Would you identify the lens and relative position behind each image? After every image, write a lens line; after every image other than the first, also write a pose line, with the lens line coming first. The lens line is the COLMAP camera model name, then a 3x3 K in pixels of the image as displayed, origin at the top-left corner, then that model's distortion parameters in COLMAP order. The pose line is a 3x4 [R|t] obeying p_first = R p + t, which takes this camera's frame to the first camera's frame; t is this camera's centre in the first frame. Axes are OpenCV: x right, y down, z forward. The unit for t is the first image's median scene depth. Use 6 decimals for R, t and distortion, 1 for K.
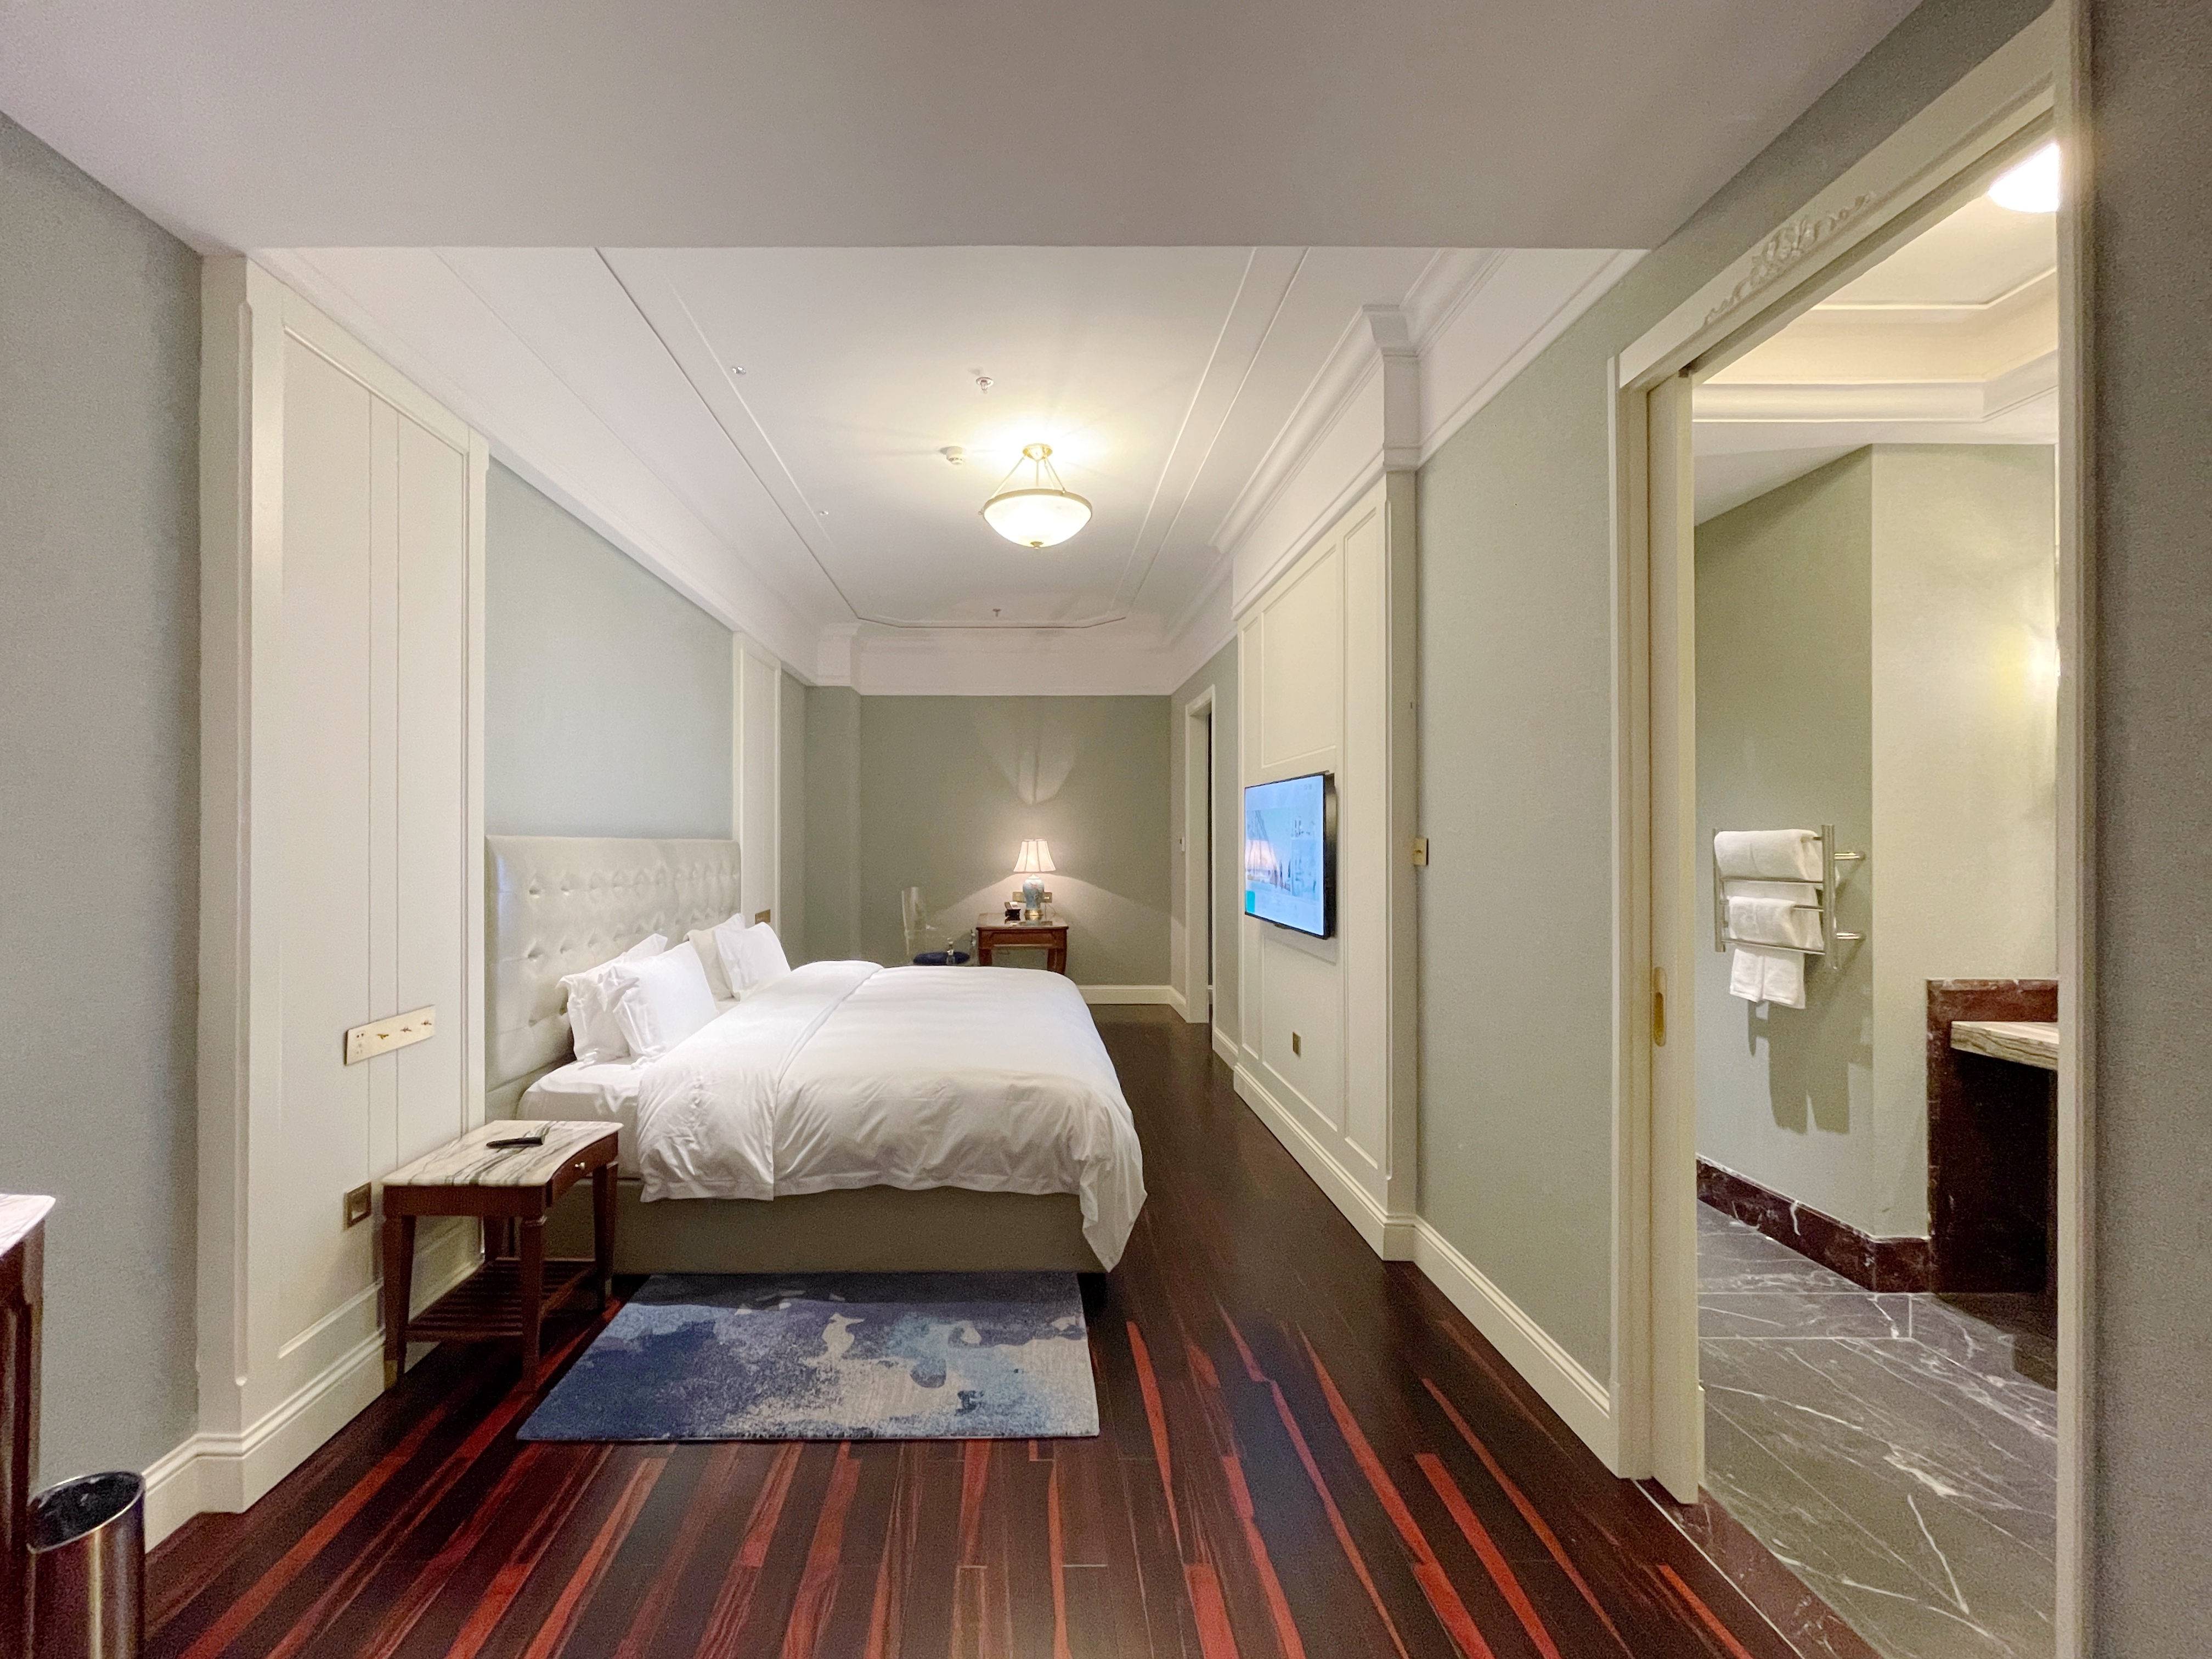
lens RADIAL K [[906.9, 0, 1108.6], [0, 906.9, 838.8], [0, 0, 1]] dist [0.000140, 0.000076]
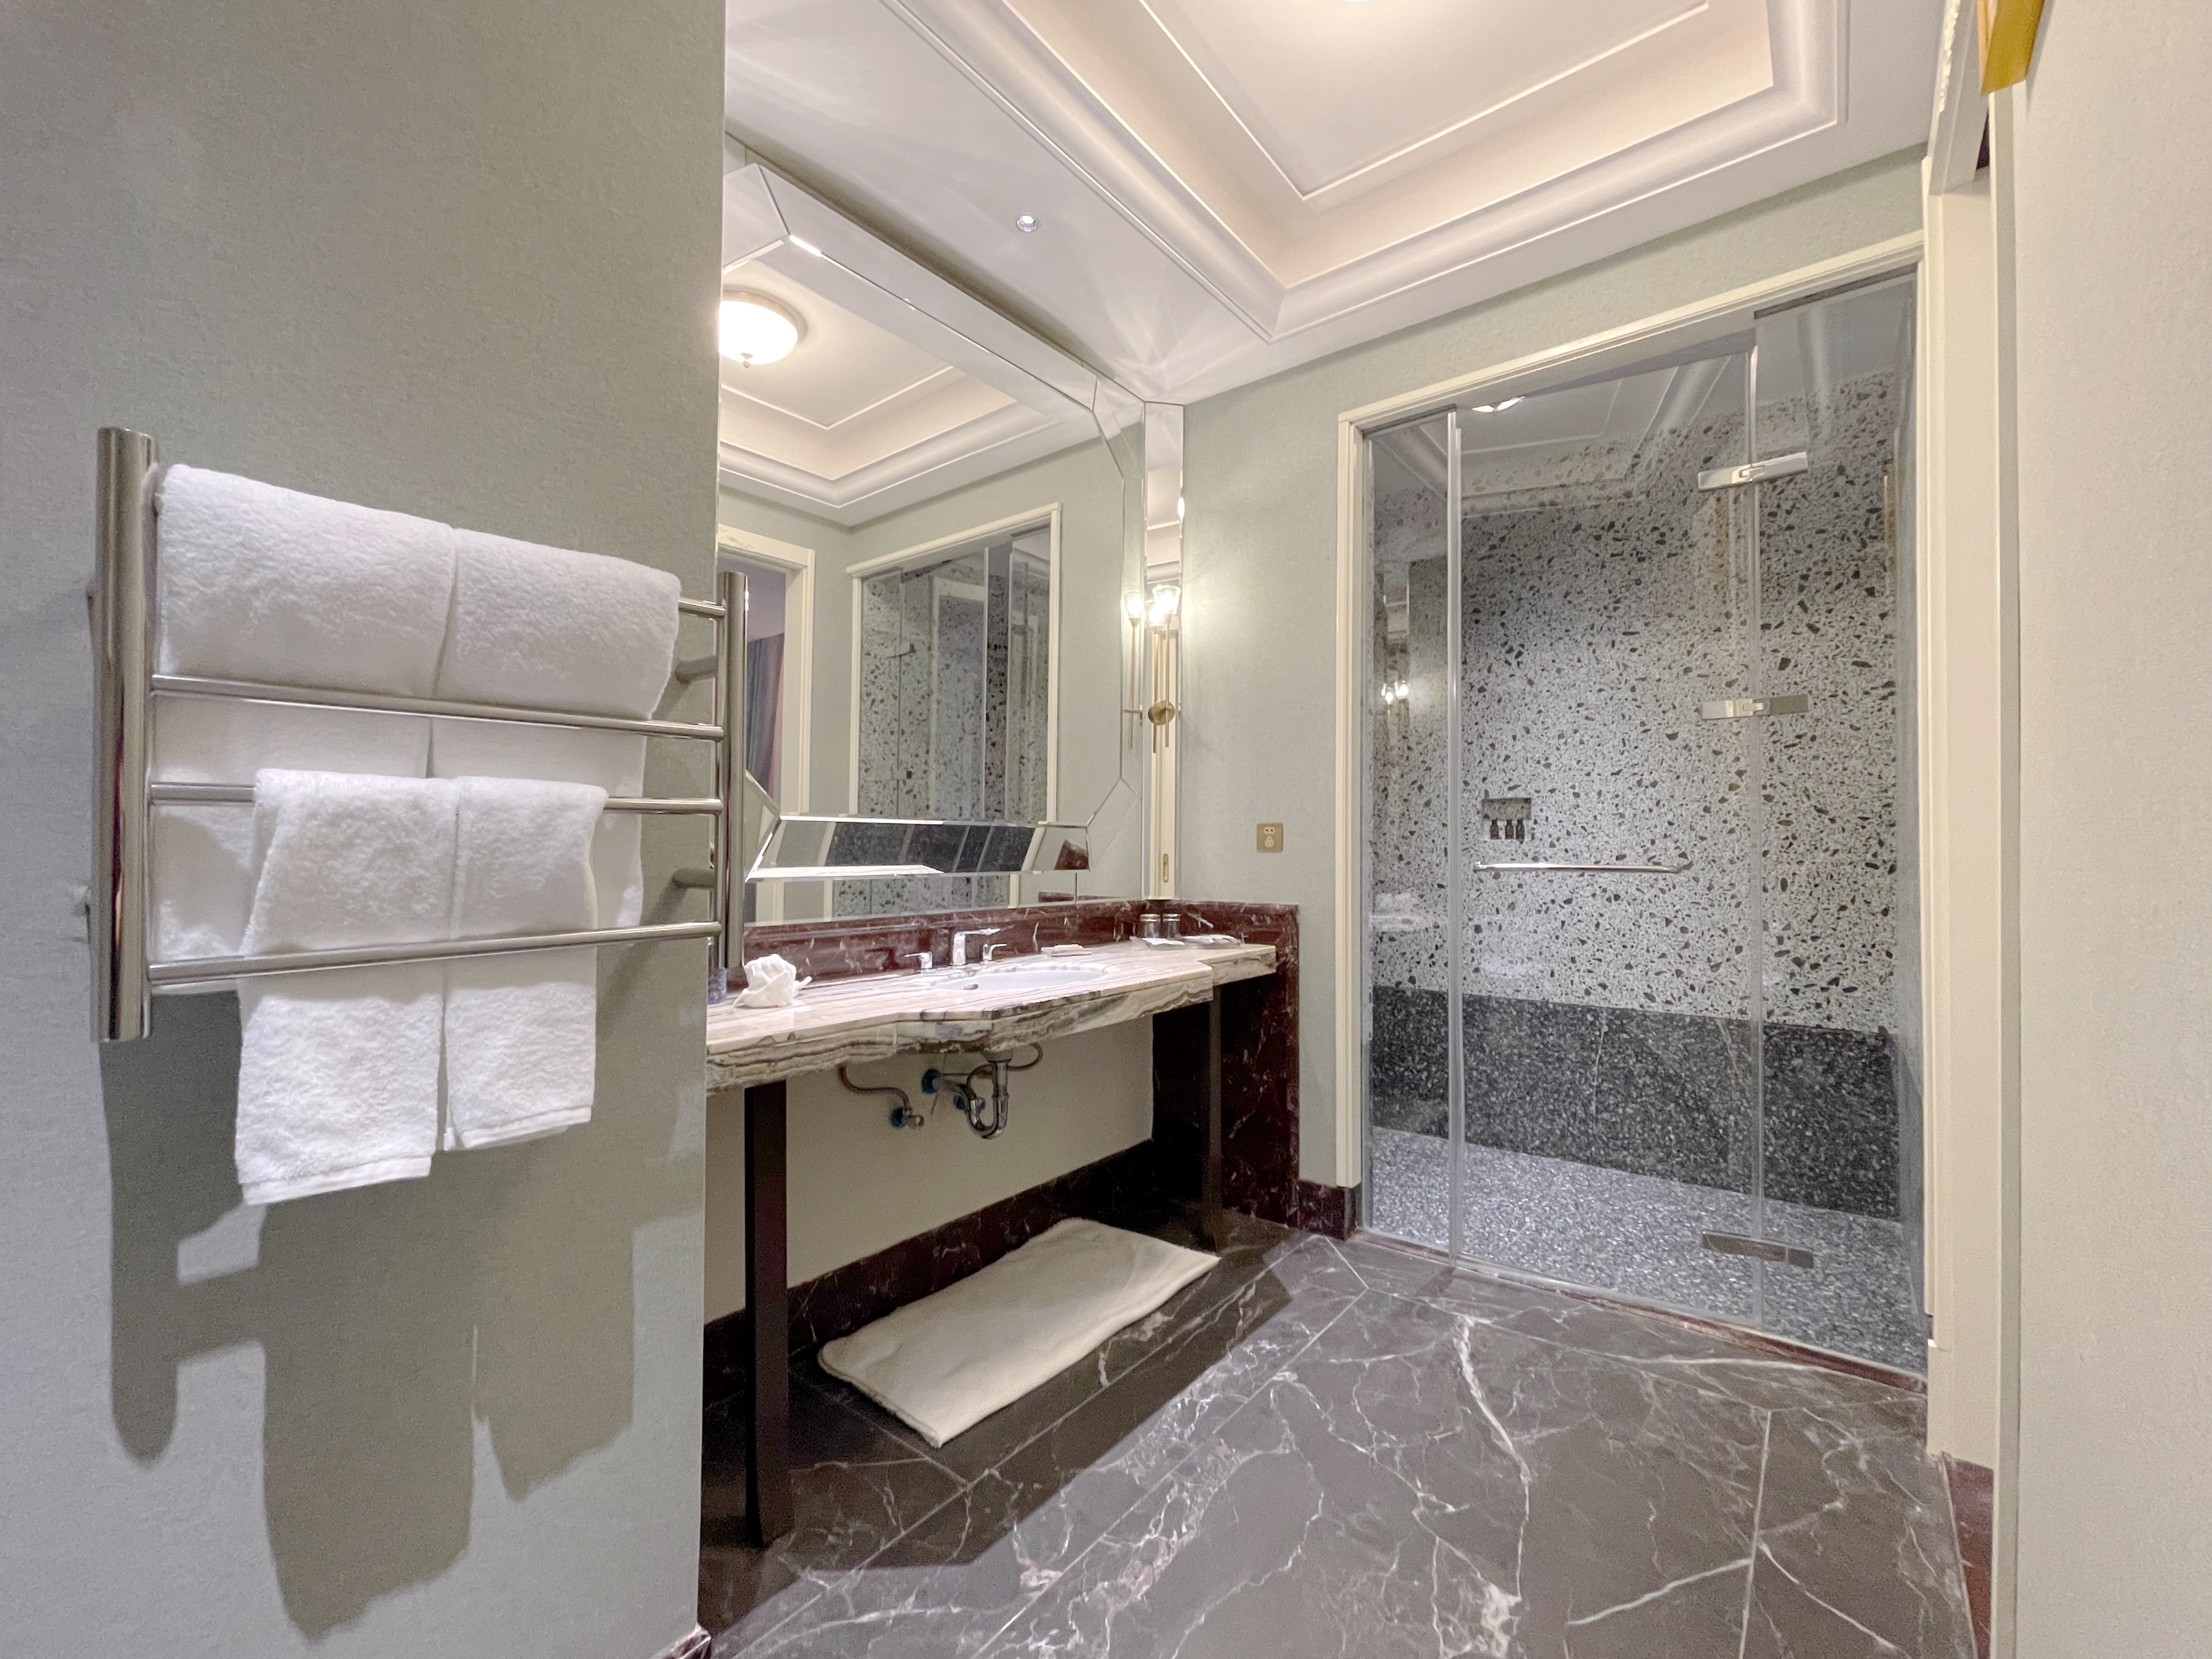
lens RADIAL K [[906.9, 0, 1111.0], [0, 906.9, 836.3], [0, 0, 1]] dist [0.000140, 0.000076]
pose [[-0.723963, -0.008909, 0.689781, 0.401256], [-0.024346, 0.999624, -0.012641, 0.082595], [-0.689409, -0.025945, -0.723907, 1.069568]]
